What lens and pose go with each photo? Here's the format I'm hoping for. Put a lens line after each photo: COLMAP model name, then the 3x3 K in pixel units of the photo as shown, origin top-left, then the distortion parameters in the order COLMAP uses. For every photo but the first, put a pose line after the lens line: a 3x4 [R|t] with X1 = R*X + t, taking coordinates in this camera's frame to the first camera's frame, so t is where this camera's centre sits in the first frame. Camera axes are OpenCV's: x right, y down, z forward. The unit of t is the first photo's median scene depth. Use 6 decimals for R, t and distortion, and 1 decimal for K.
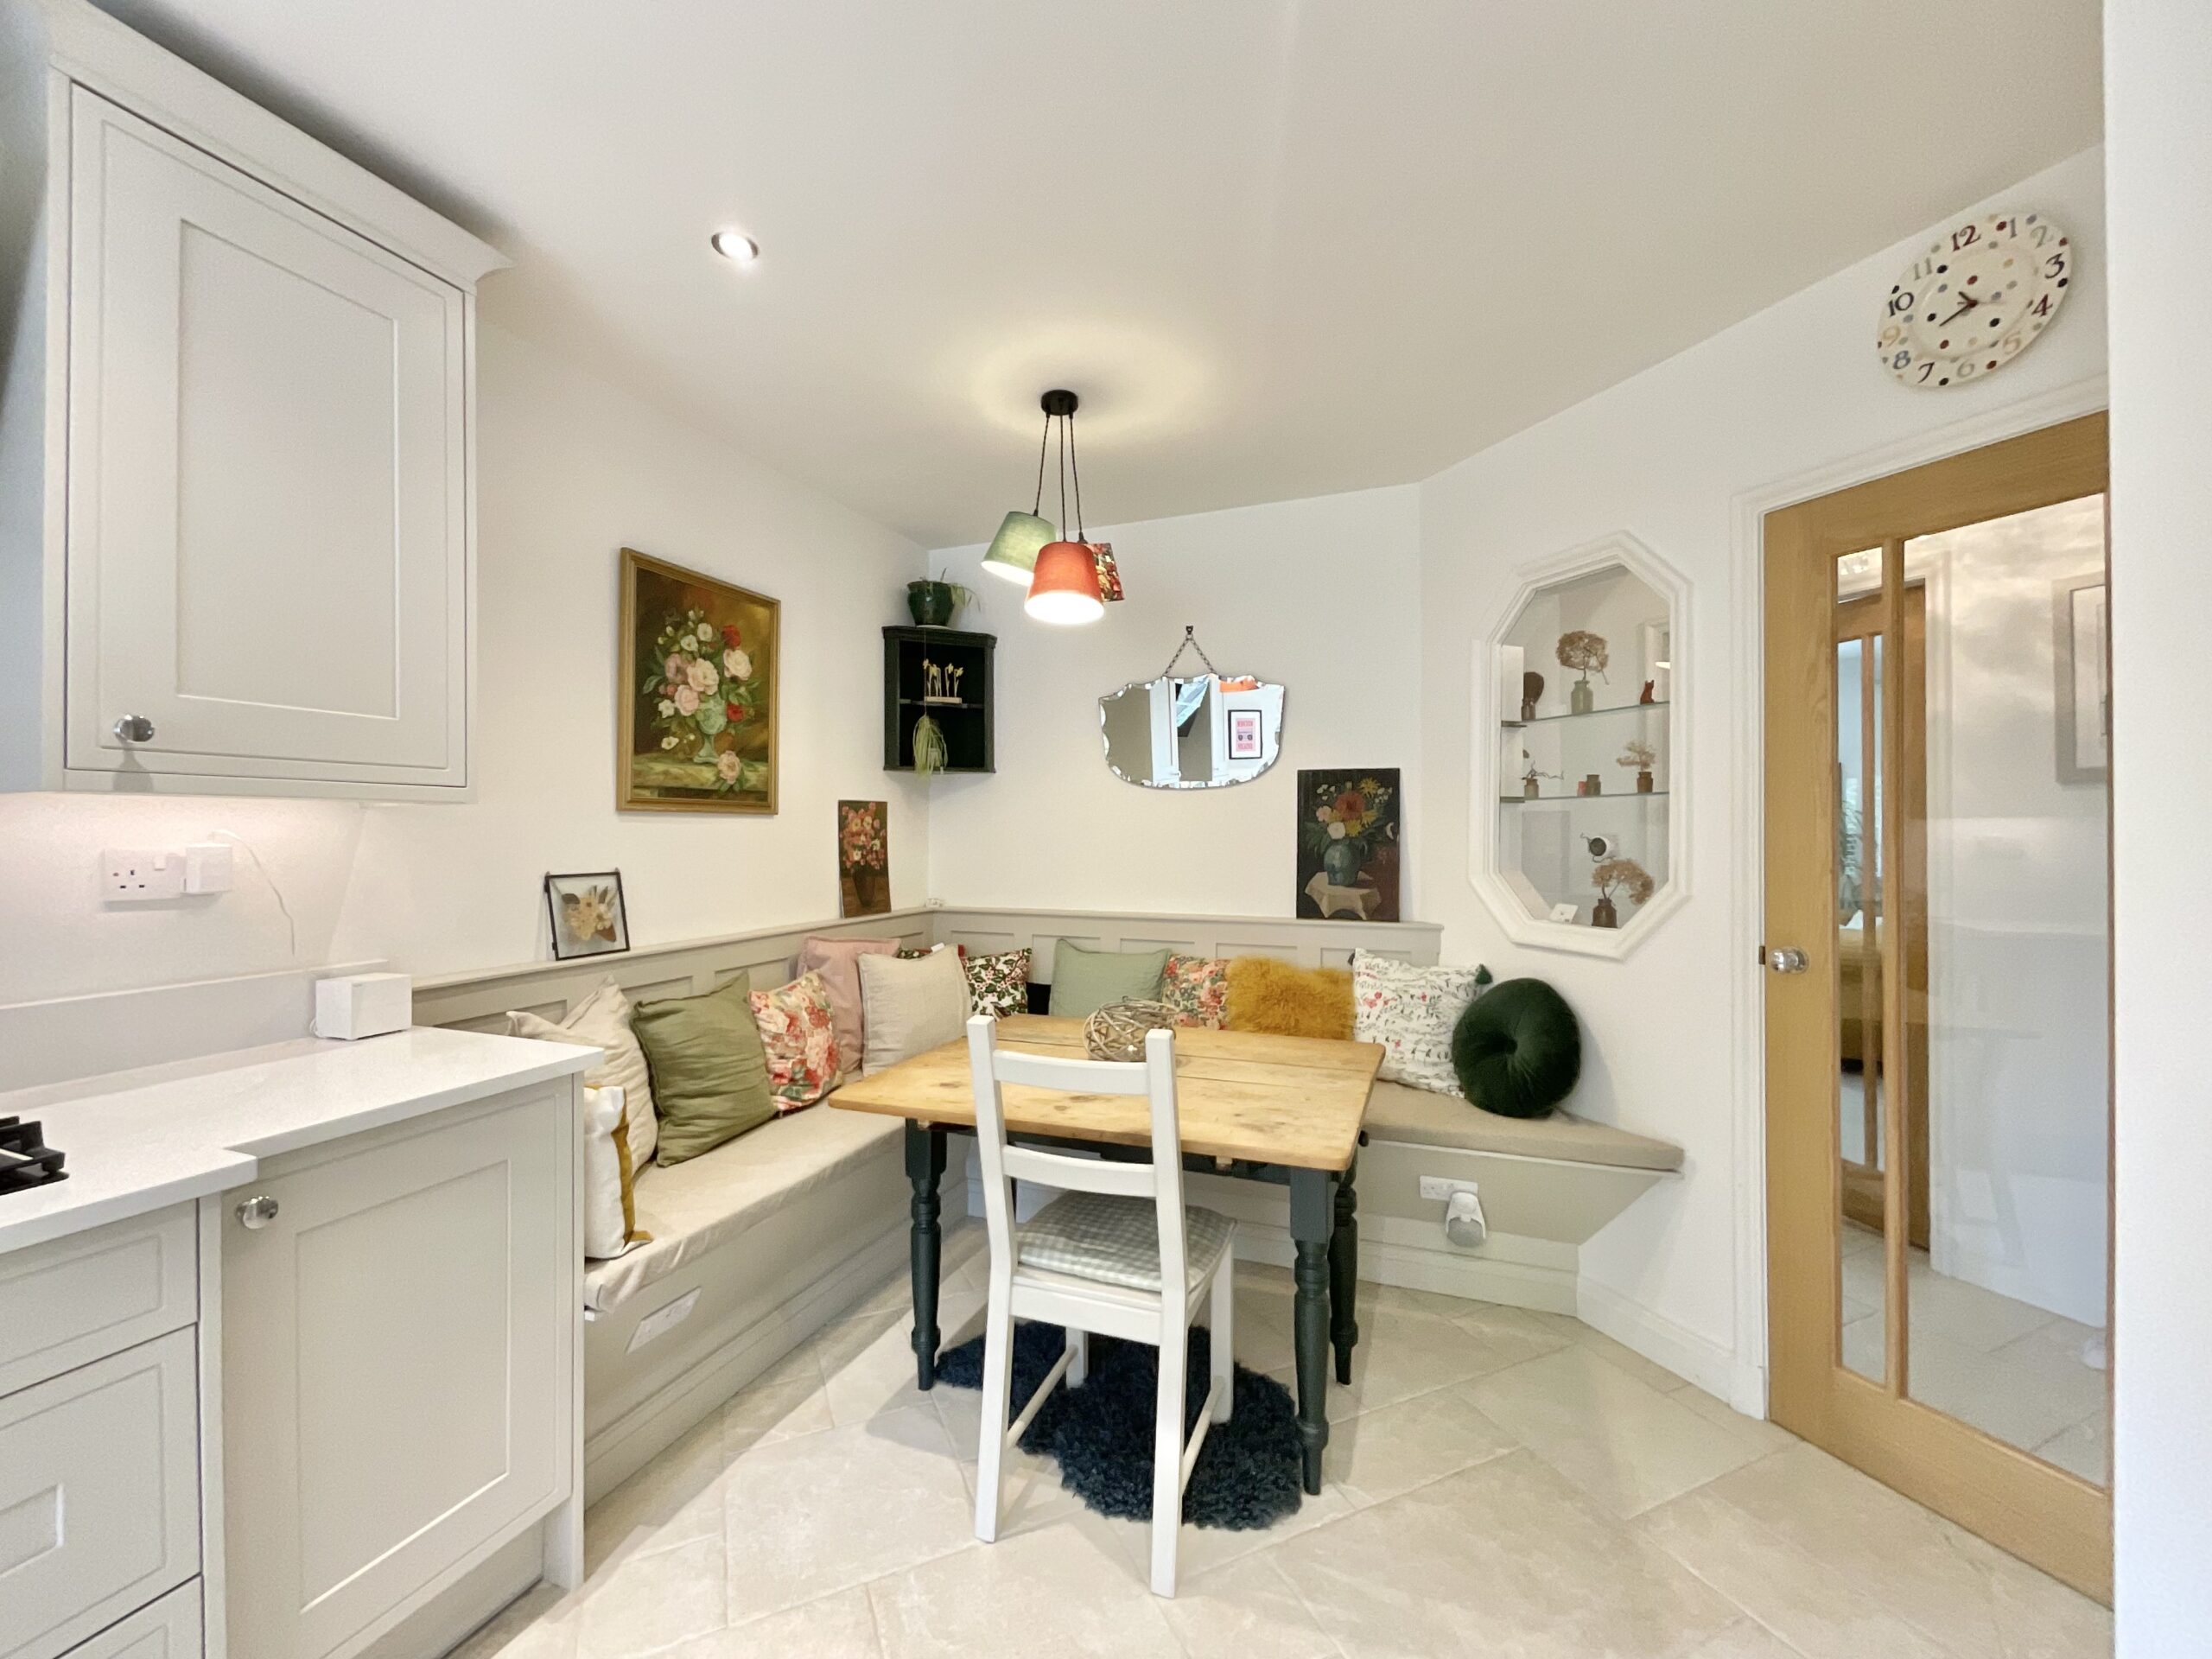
lens RADIAL K [[897.2, 0, 1095.5], [0, 897.2, 829.3], [0, 0, 1]] dist [0.002031, -0.000420]
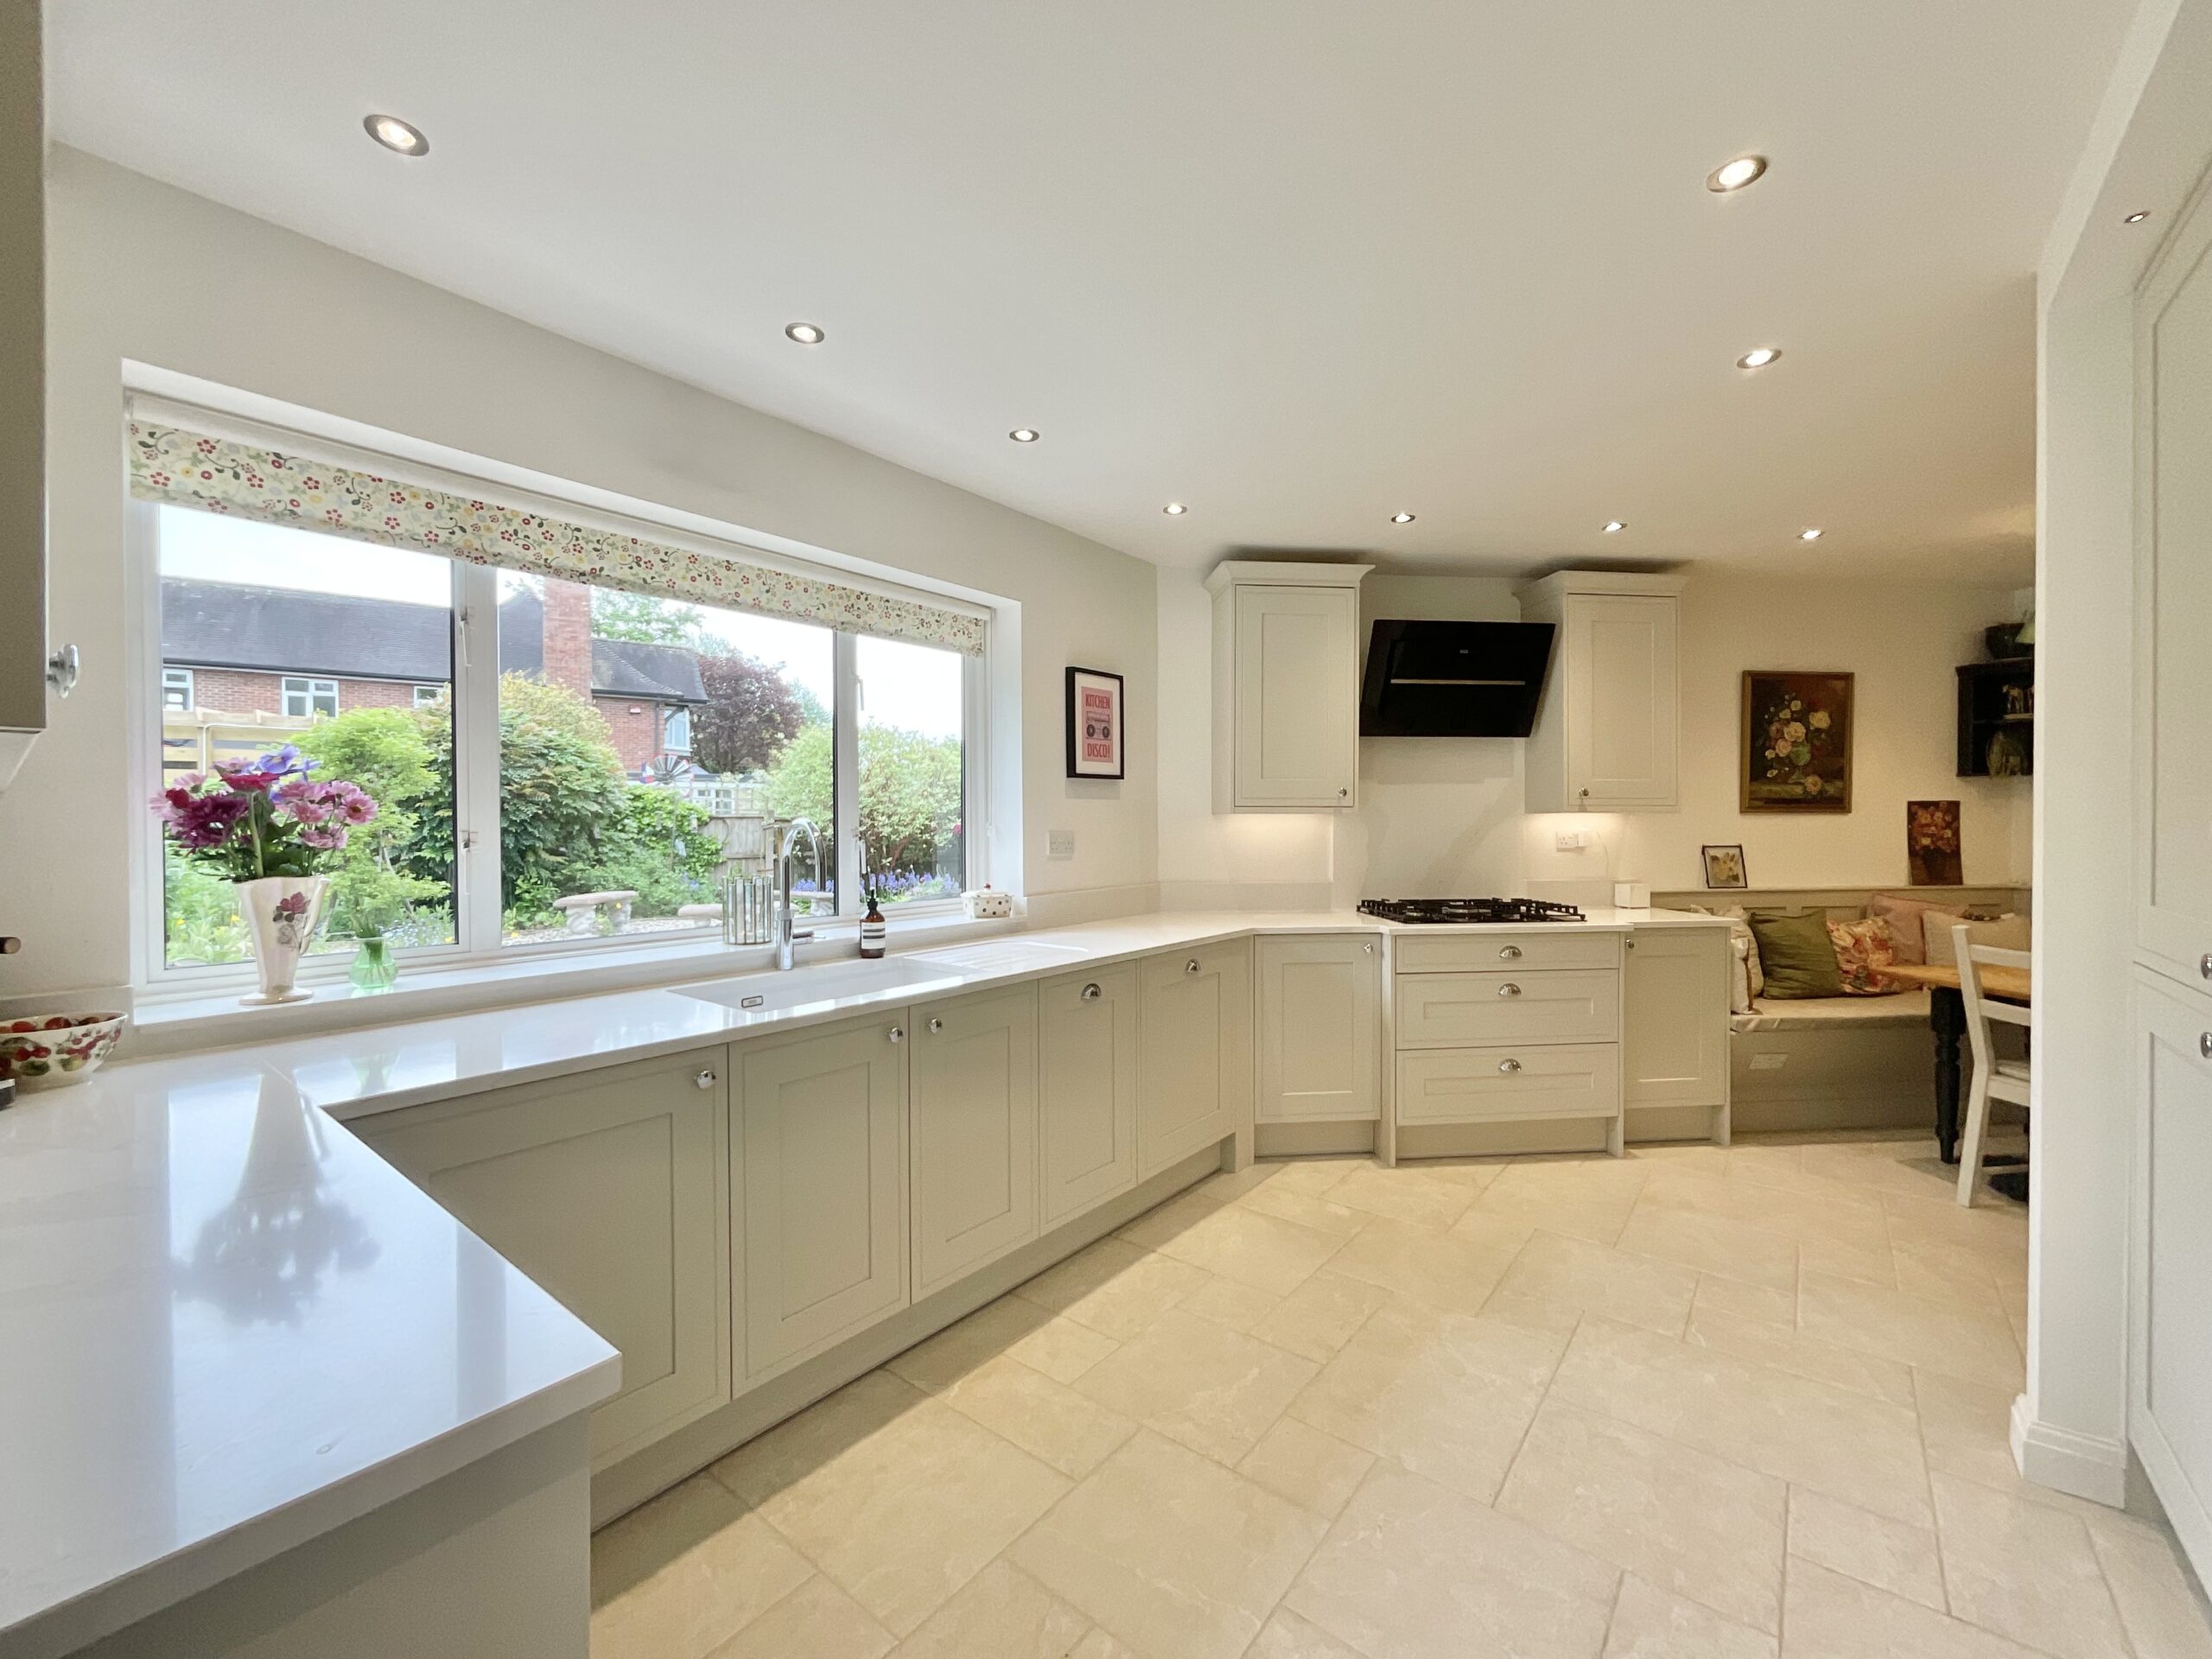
lens RADIAL K [[897.2, 0, 1102.7], [0, 897.2, 831.3], [0, 0, 1]] dist [0.002031, -0.000420]
pose [[0.470525, 0.008220, -0.882349, 0.456126], [0.003669, 0.999930, 0.011272, -0.007857], [0.882379, -0.008541, 0.470461, -0.974257]]
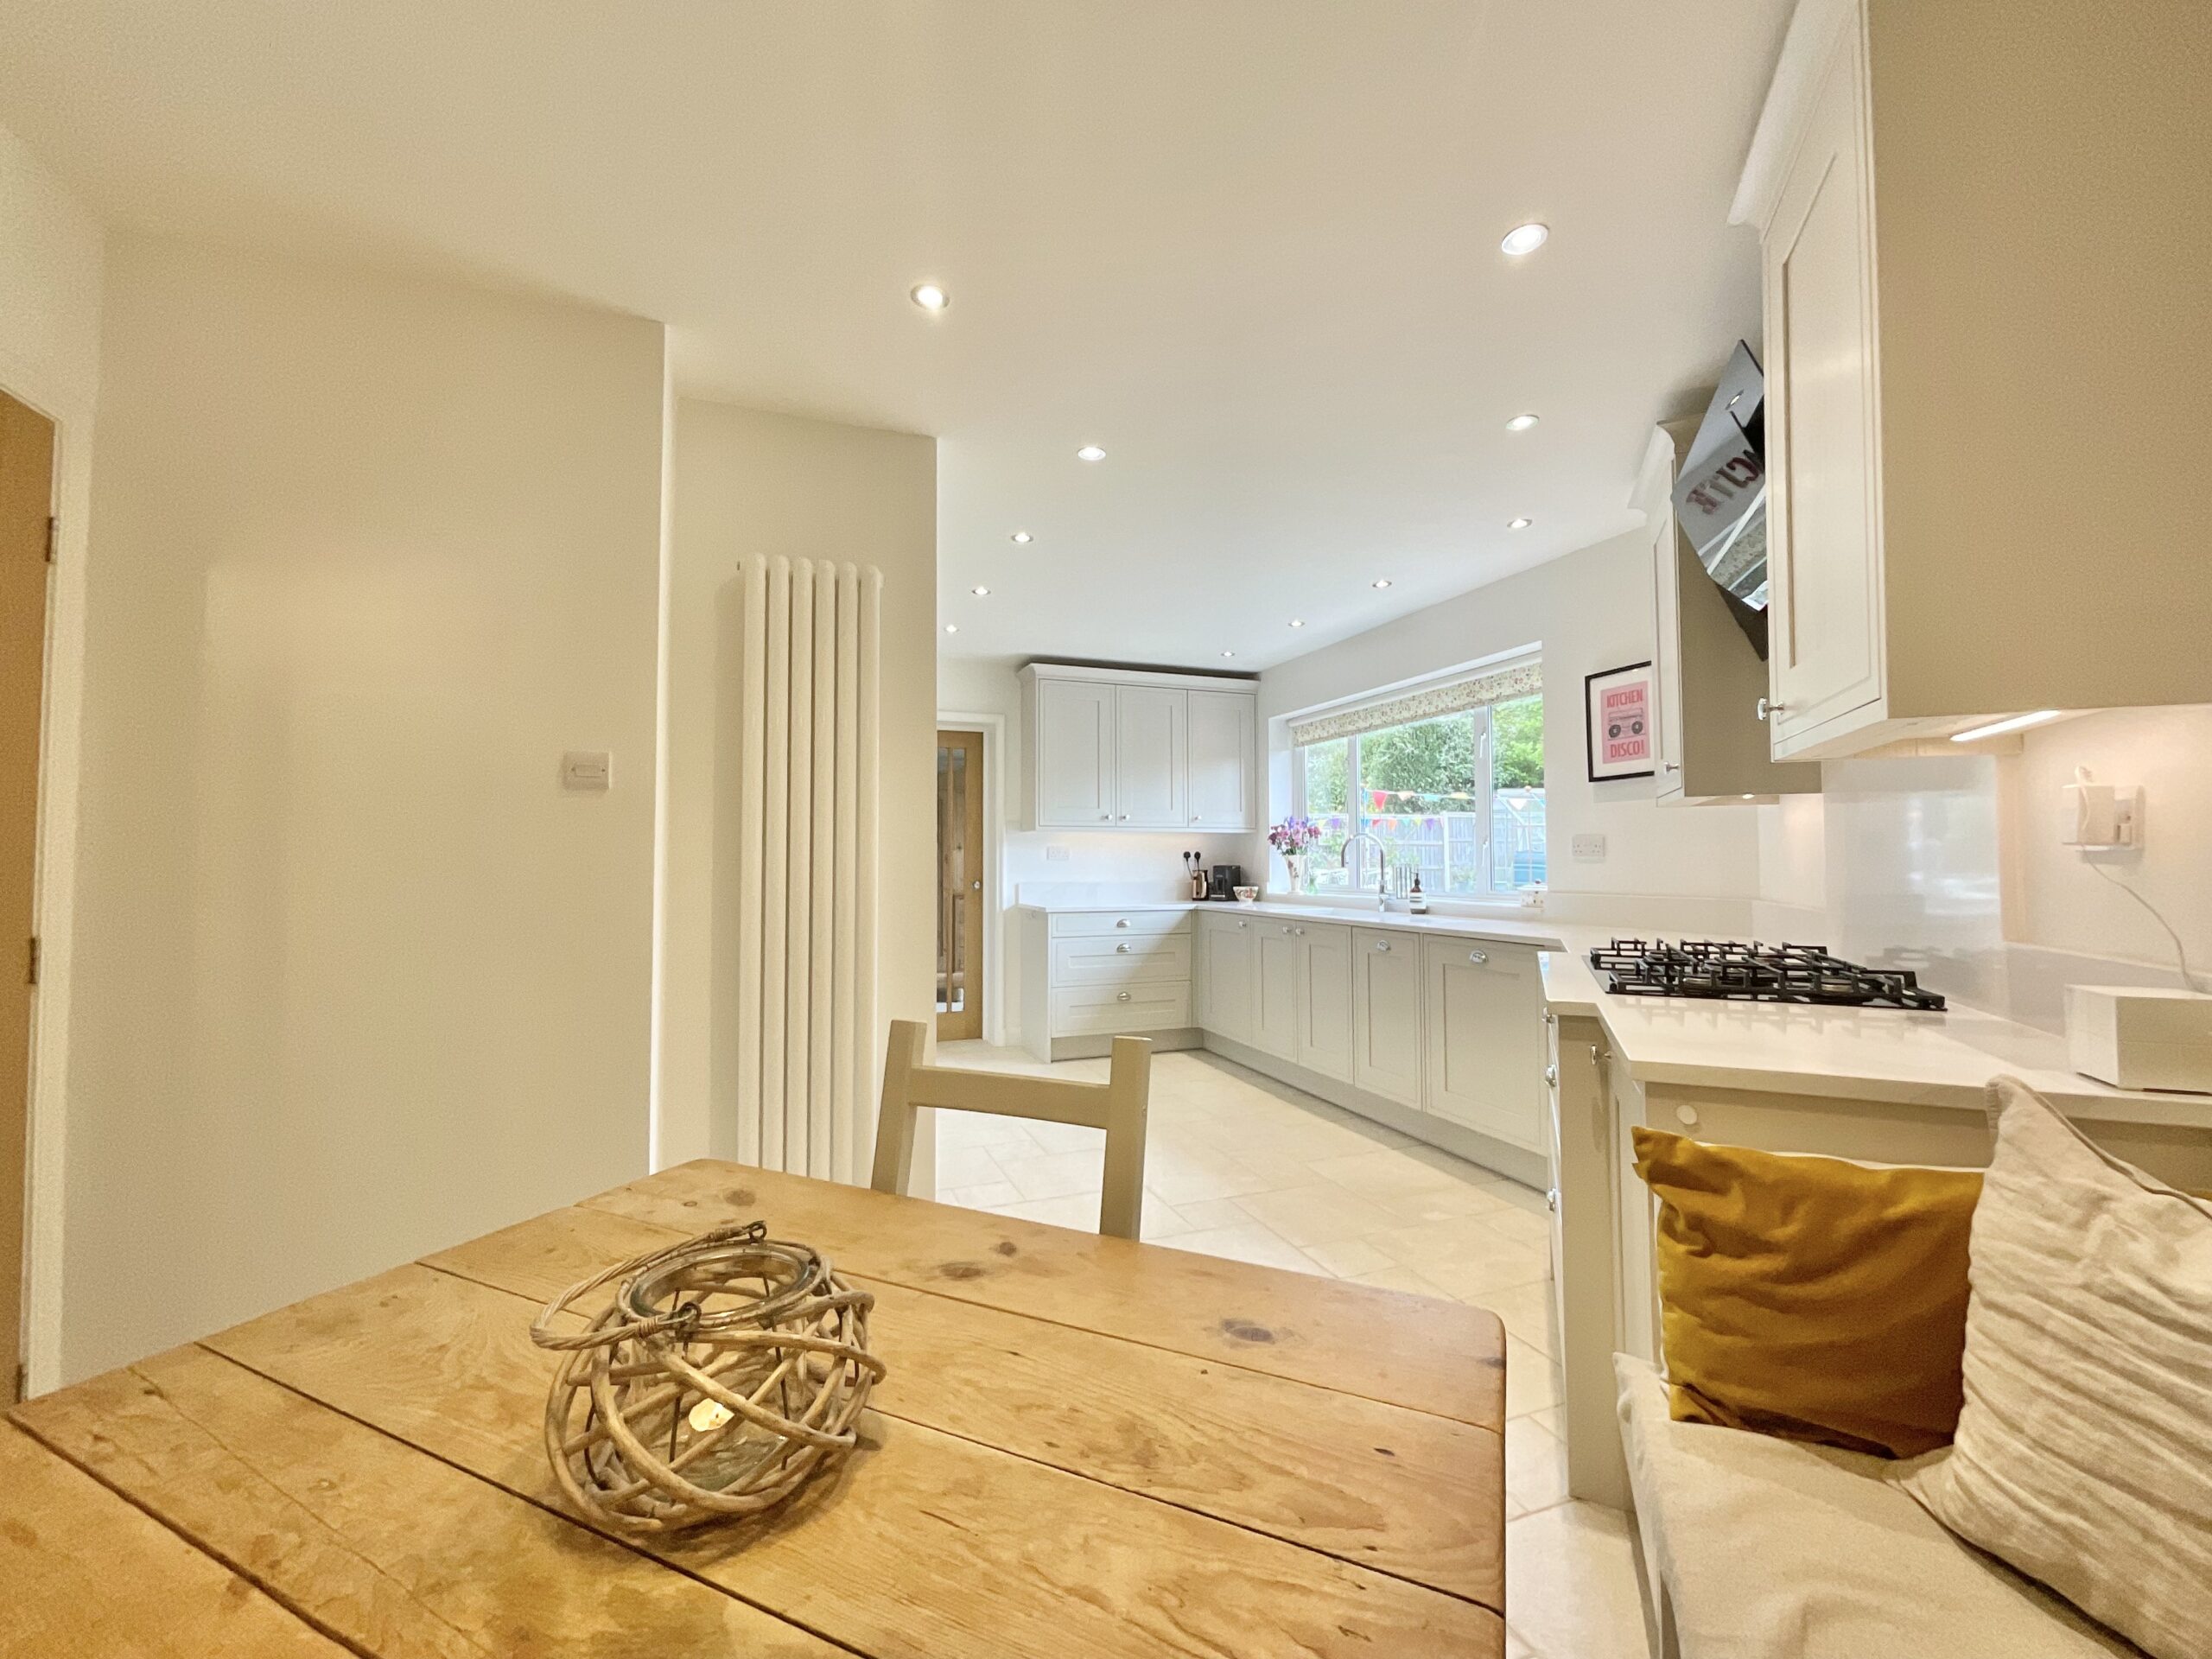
lens RADIAL K [[897.2, 0, 1090.1], [0, 897.2, 828.2], [0, 0, 1]] dist [0.002031, -0.000420]
pose [[-0.998531, 0.008208, 0.053565, -0.086884], [0.006126, 0.999224, -0.038907, 0.050159], [-0.053843, -0.038521, -0.997806, 1.175093]]
